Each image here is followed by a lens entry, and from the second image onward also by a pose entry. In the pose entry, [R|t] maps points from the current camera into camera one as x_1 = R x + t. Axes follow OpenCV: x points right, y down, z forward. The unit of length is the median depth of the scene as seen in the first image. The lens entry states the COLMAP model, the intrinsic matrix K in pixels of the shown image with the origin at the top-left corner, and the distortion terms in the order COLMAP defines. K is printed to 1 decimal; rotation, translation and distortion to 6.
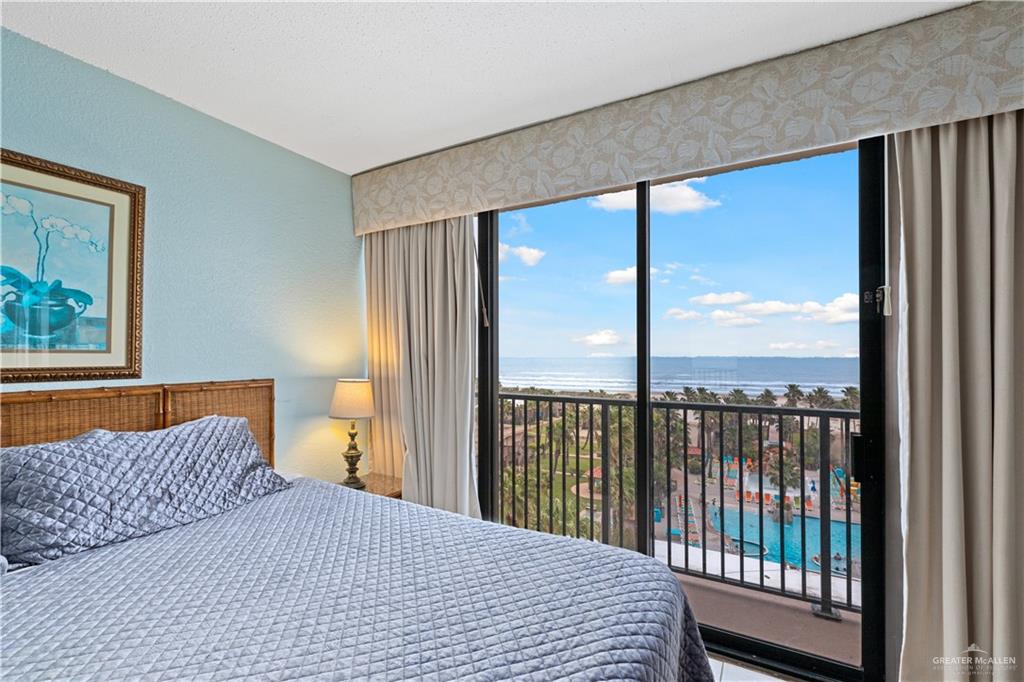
lens RADIAL K [[460.1, 0, 508.4], [0, 460.1, 349.4], [0, 0, 1]] dist [0.001480, 0.000374]
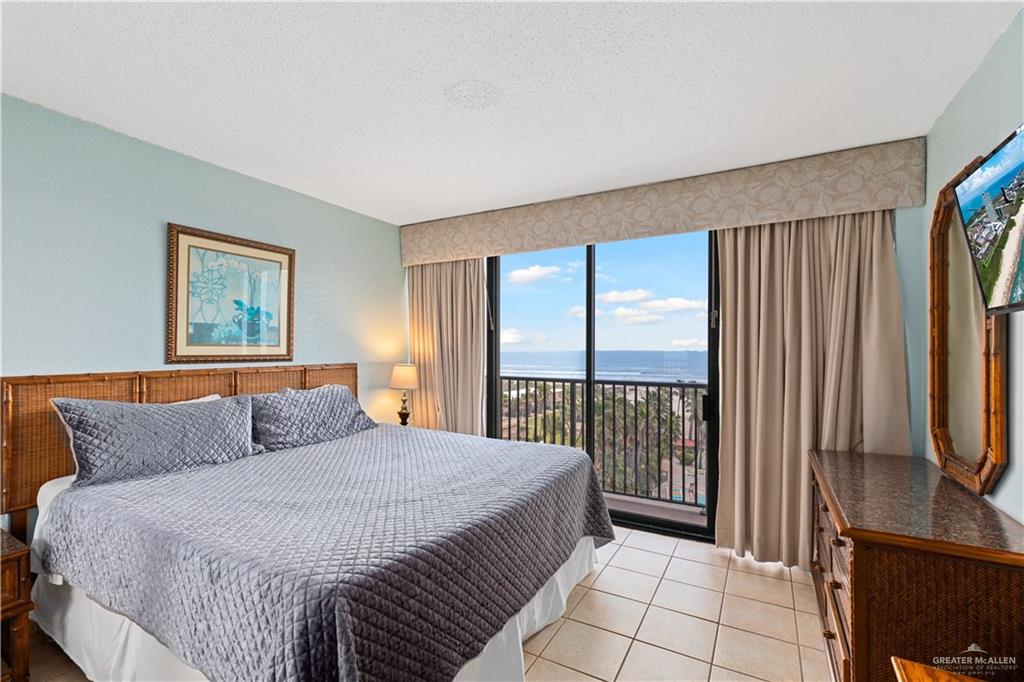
lens RADIAL K [[460.1, 0, 508.4], [0, 460.1, 349.4], [0, 0, 1]] dist [0.001480, 0.000374]
pose [[0.999956, 0.003432, 0.008677, -0.007553], [-0.003546, 0.999908, 0.013113, -0.005884], [-0.008631, -0.013144, 0.999876, -0.594853]]
